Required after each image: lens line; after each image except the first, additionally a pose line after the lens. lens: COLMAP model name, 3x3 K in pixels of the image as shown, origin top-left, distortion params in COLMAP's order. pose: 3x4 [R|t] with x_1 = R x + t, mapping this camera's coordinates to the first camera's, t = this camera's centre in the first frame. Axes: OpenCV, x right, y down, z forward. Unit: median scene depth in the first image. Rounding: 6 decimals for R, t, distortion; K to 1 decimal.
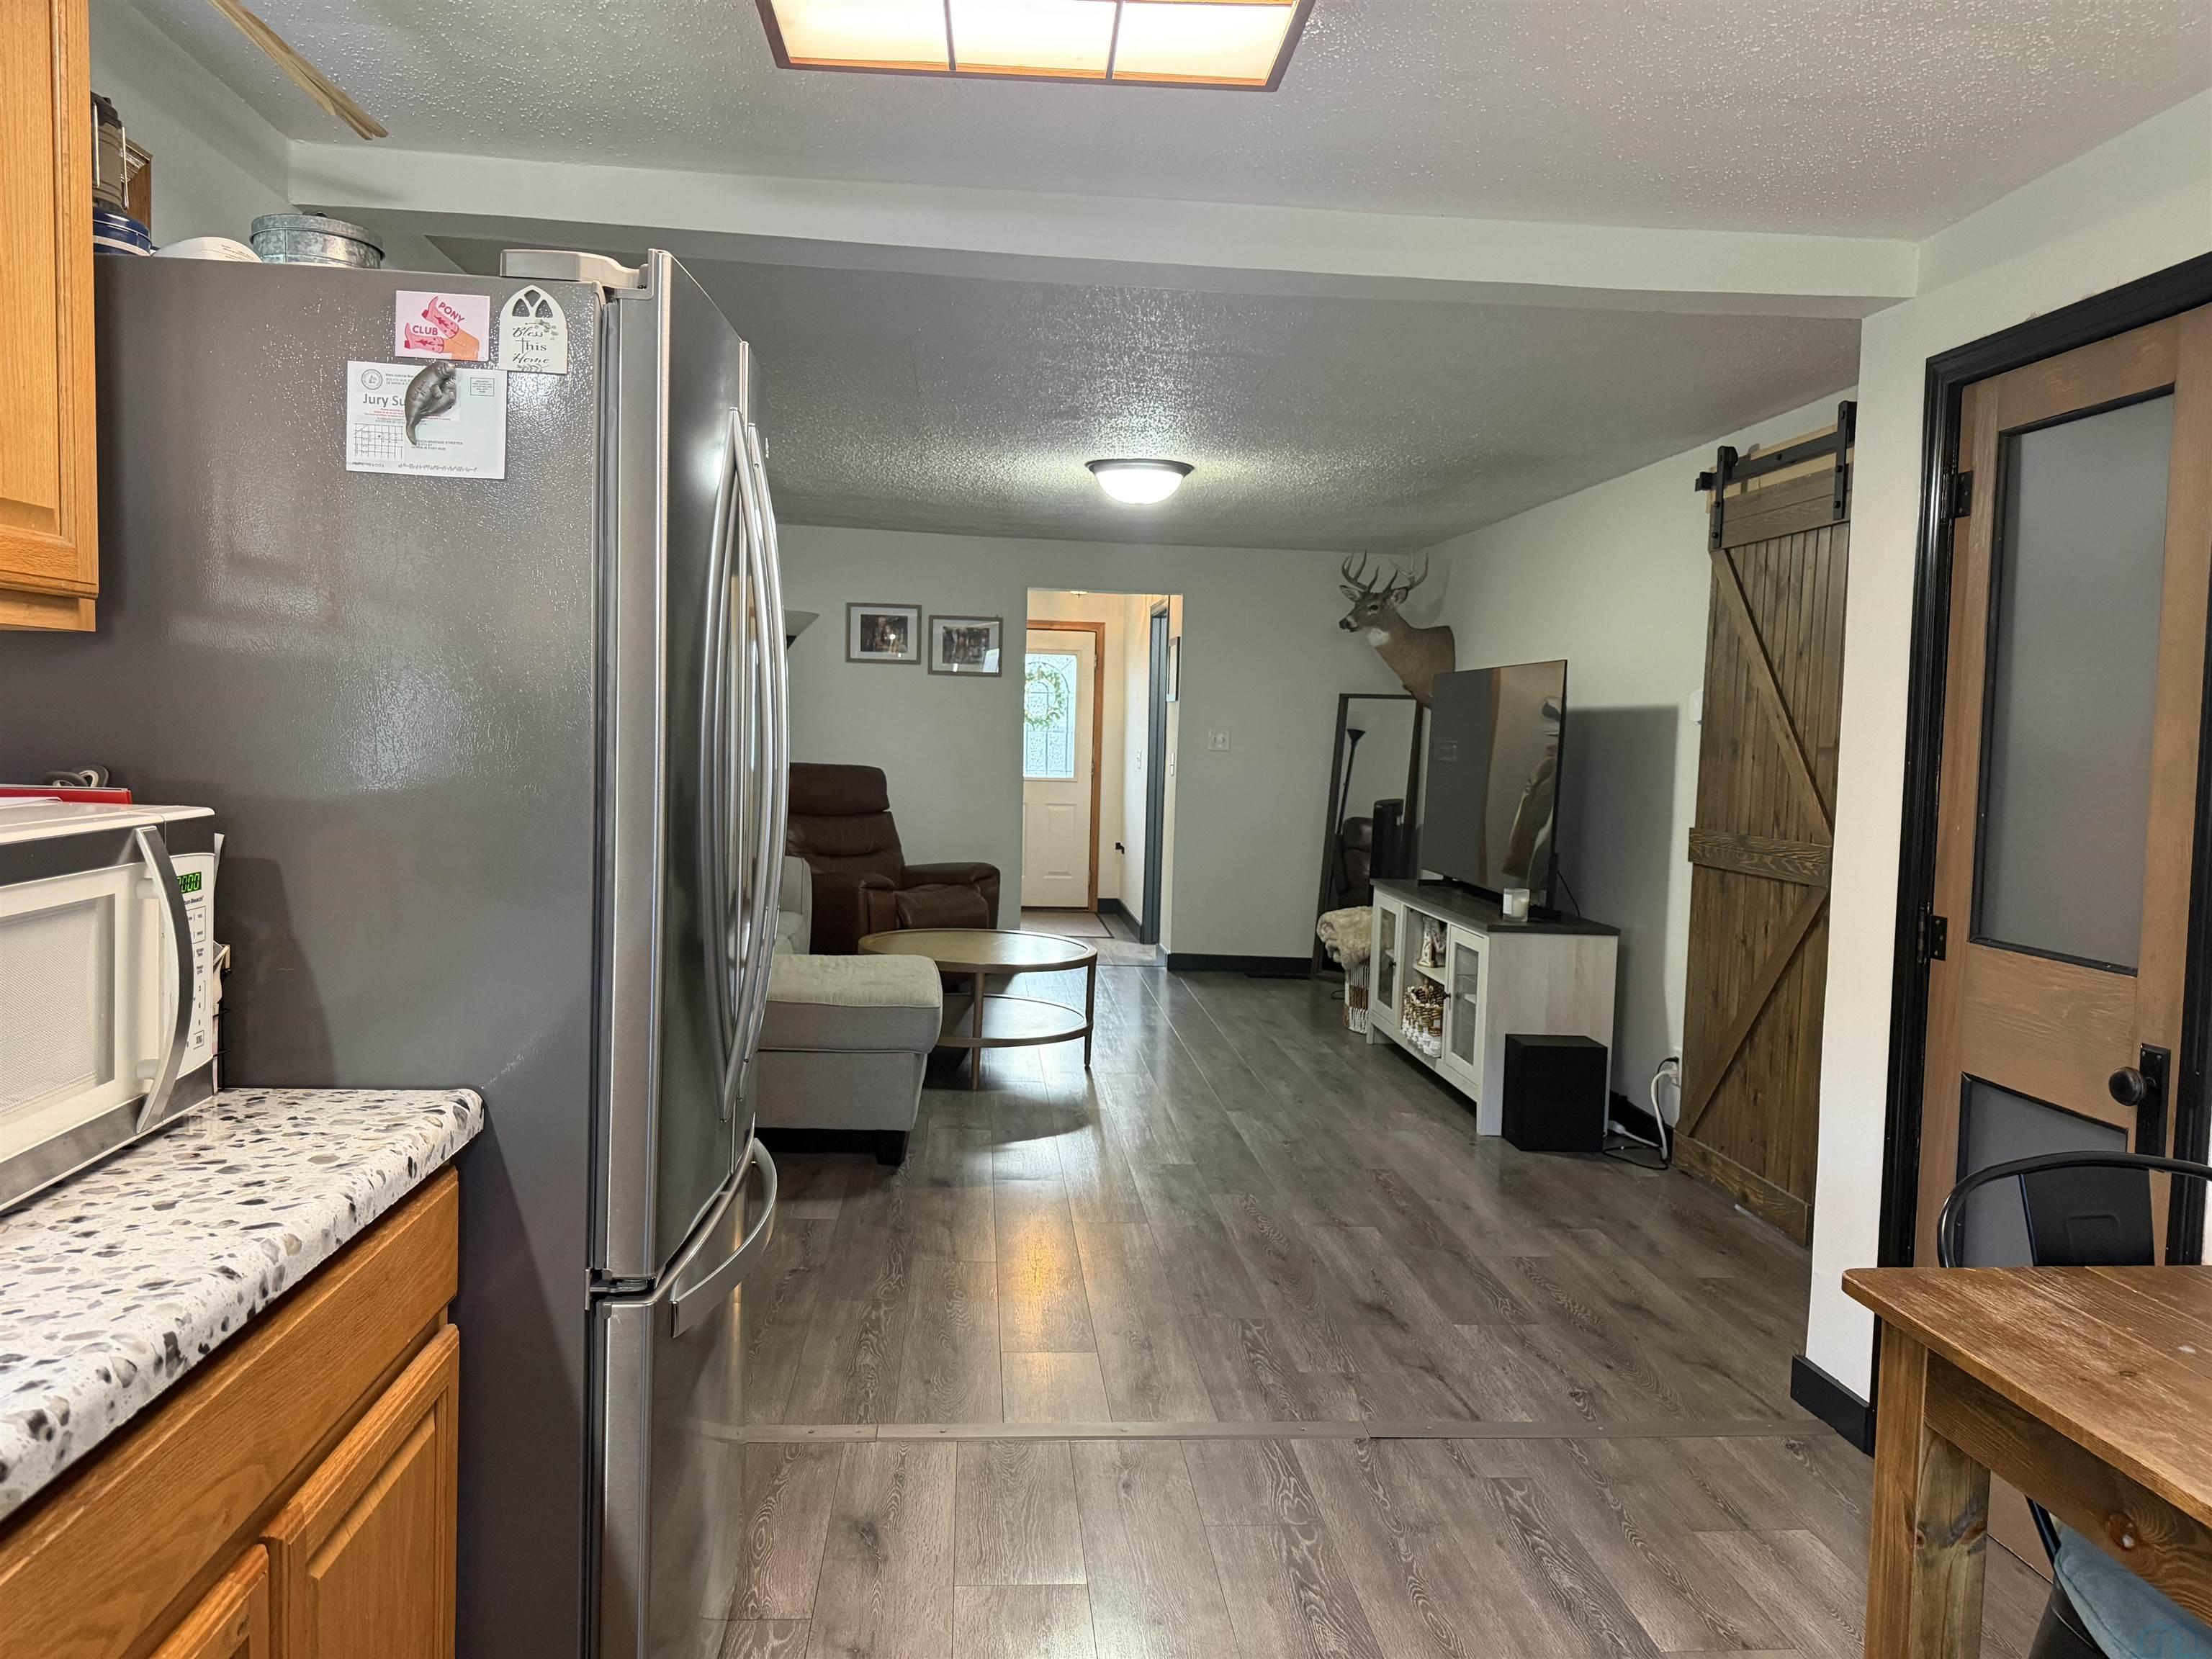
lens RADIAL K [[1542.9, 0, 1113.3], [0, 1542.9, 833.1], [0, 0, 1]] dist [0.027081, -0.028105]
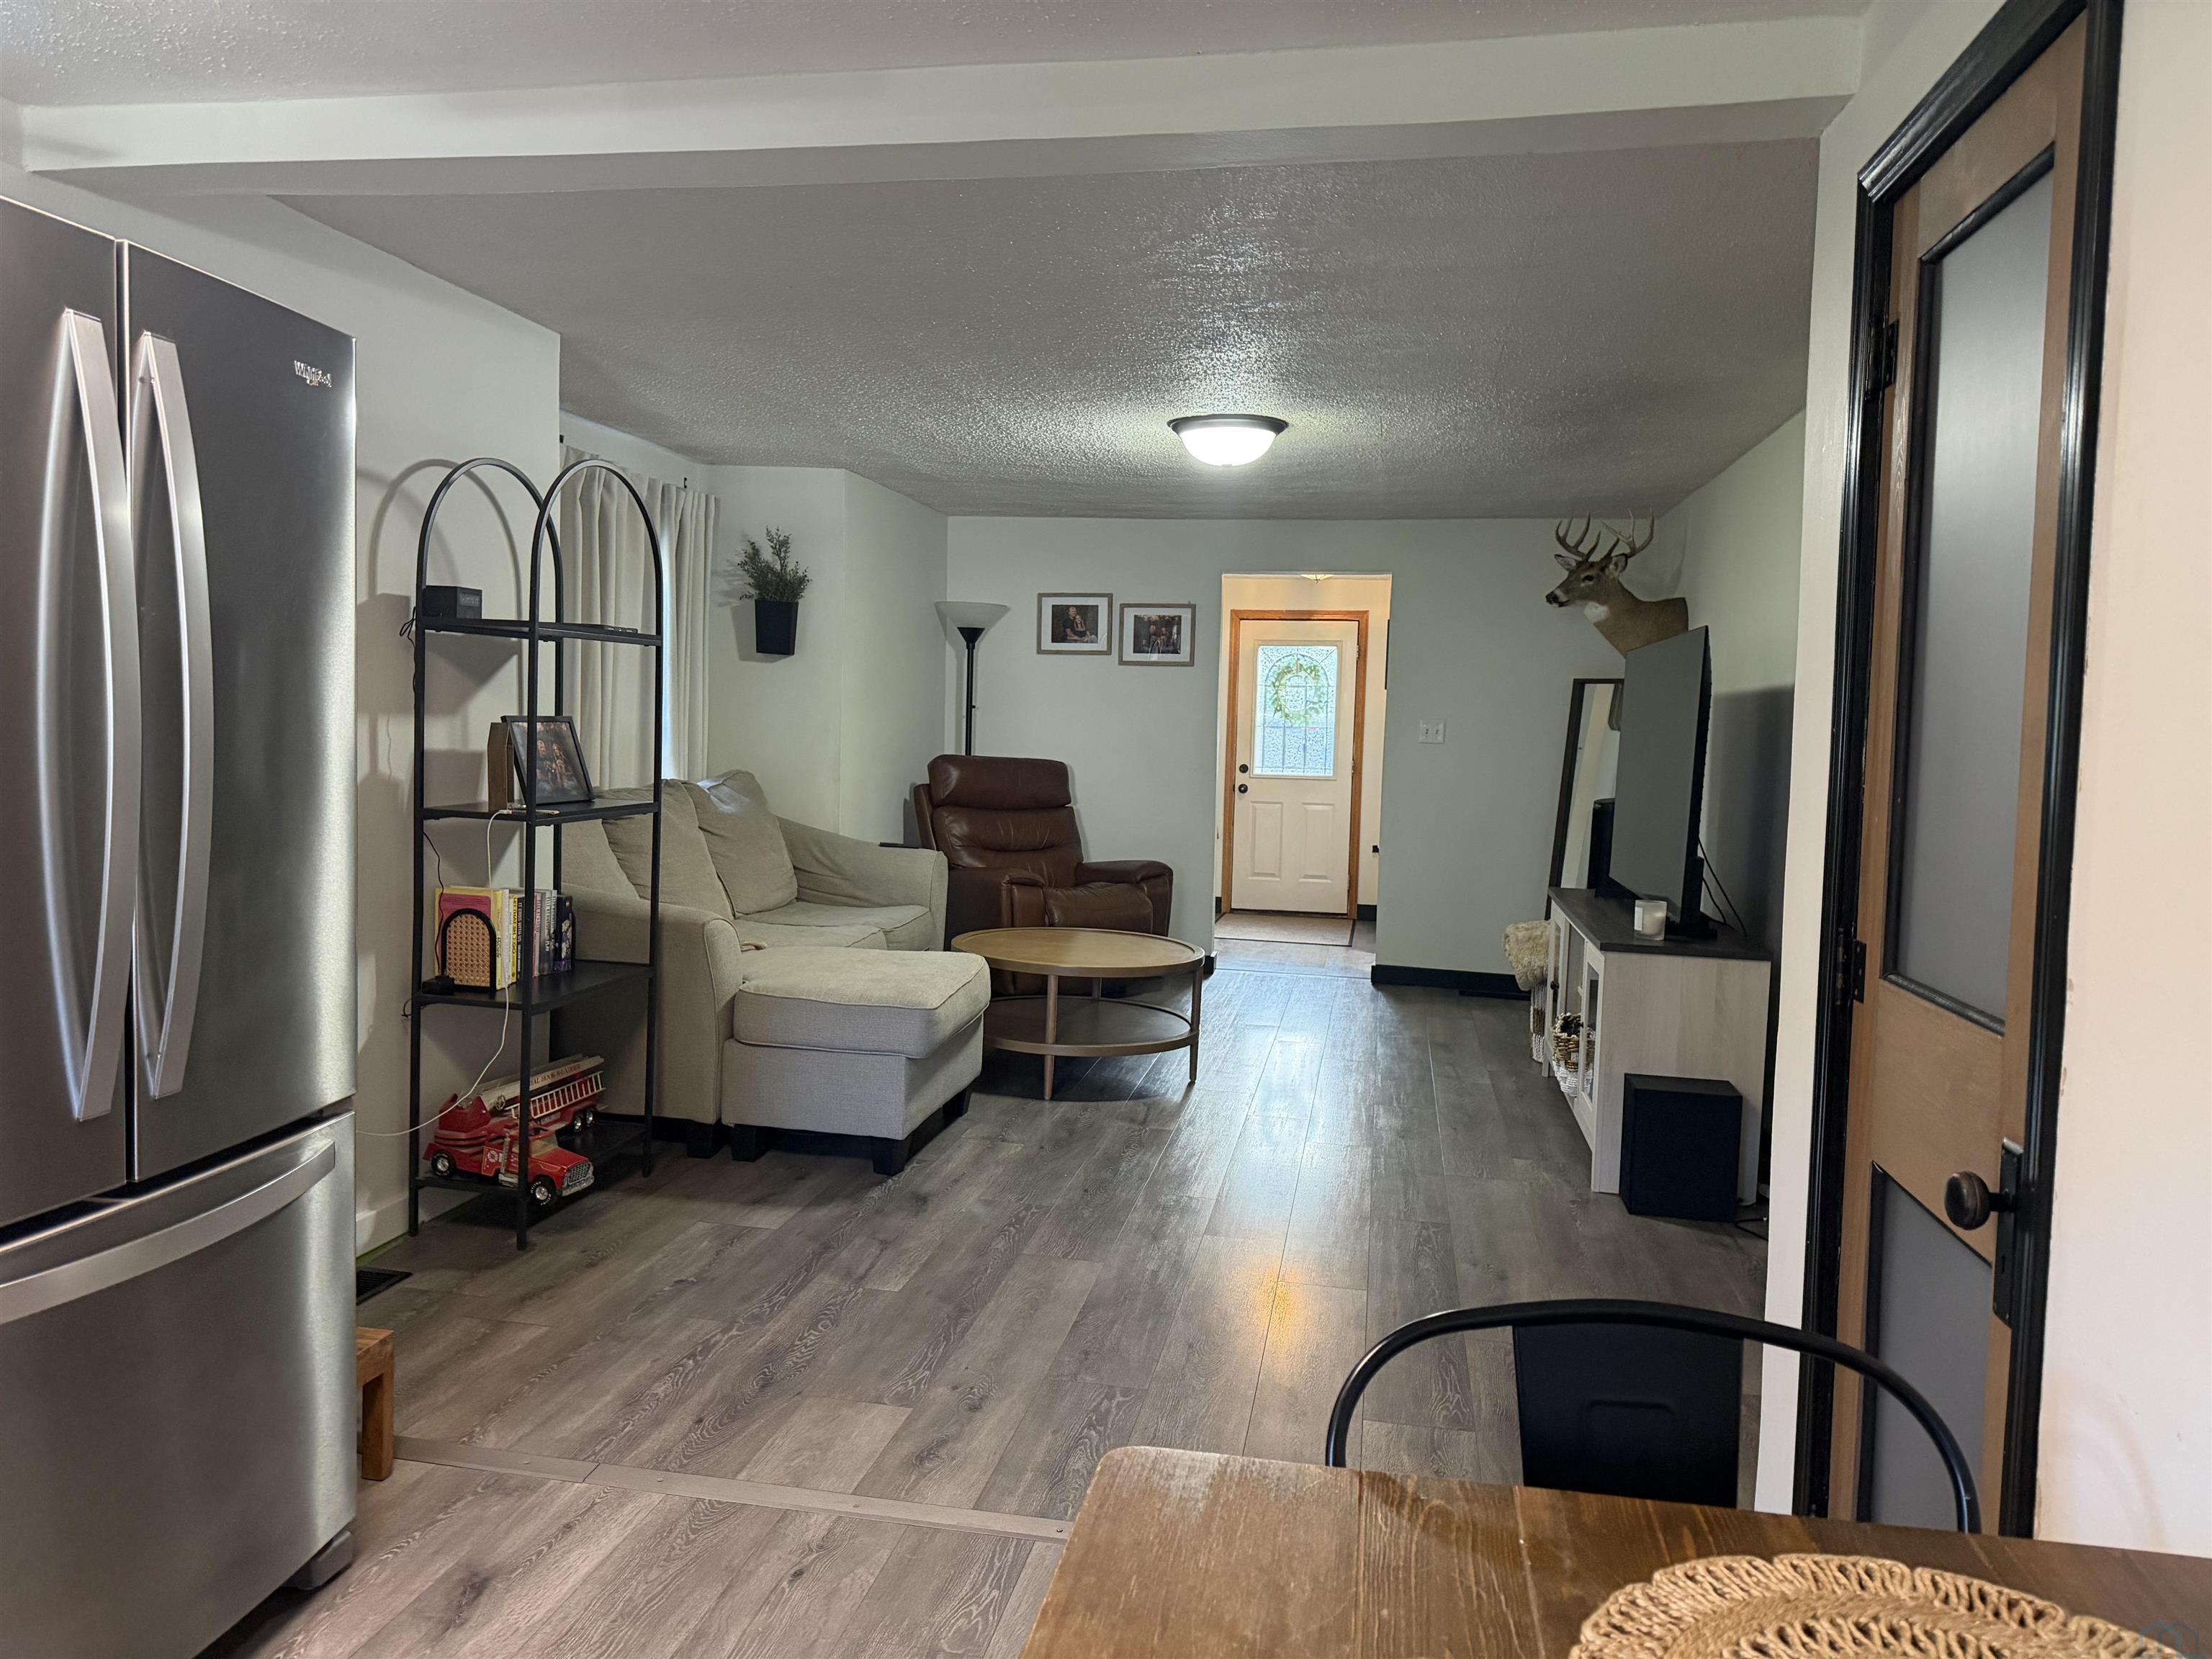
lens RADIAL K [[1542.9, 0, 1089.6], [0, 1542.9, 822.5], [0, 0, 1]] dist [0.027081, -0.028105]
pose [[0.959822, 0.011529, -0.280373, 0.146607], [-0.014204, 0.999871, -0.007511, 0.003177], [0.280250, 0.011191, 0.959862, 0.078967]]
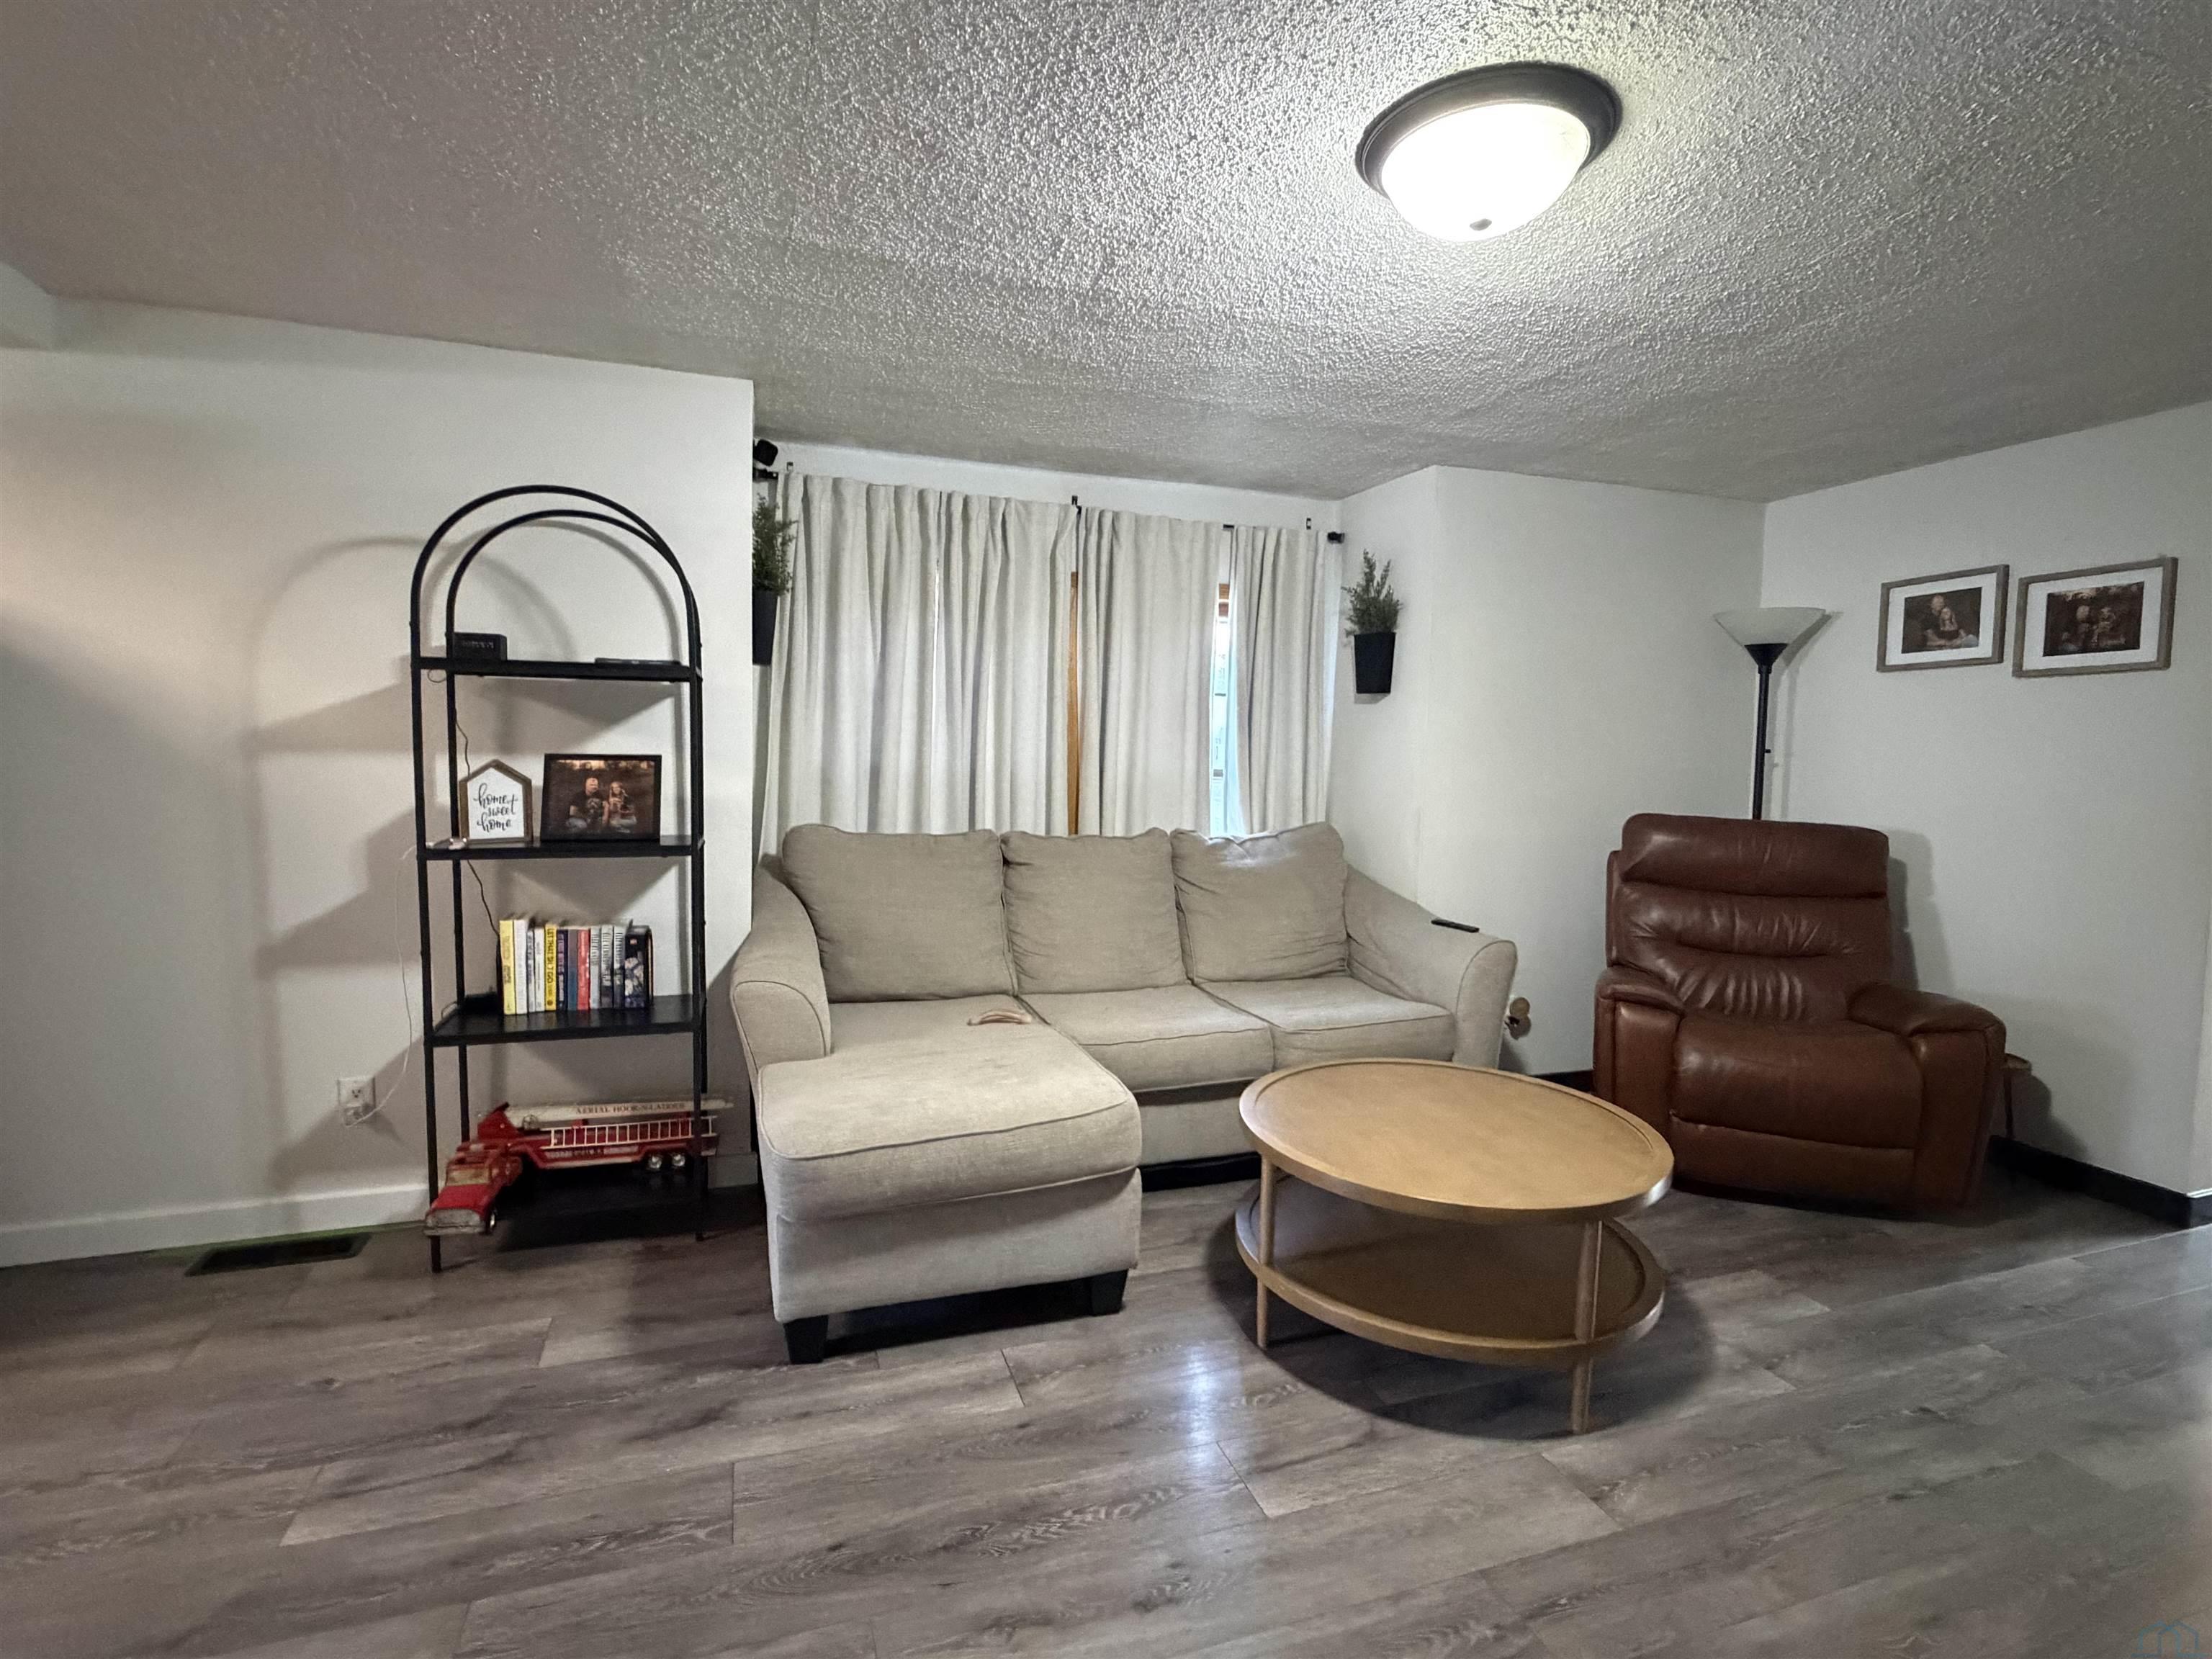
lens RADIAL K [[1056.5, 0, 1110.2], [0, 1056.5, 835.9], [0, 0, 1]] dist [-0.000768, -0.002077]
pose [[0.233836, 0.040680, -0.971425, 0.215896], [-0.074547, 0.996933, 0.023804, -0.028116], [0.969414, 0.066850, 0.236152, 0.624232]]
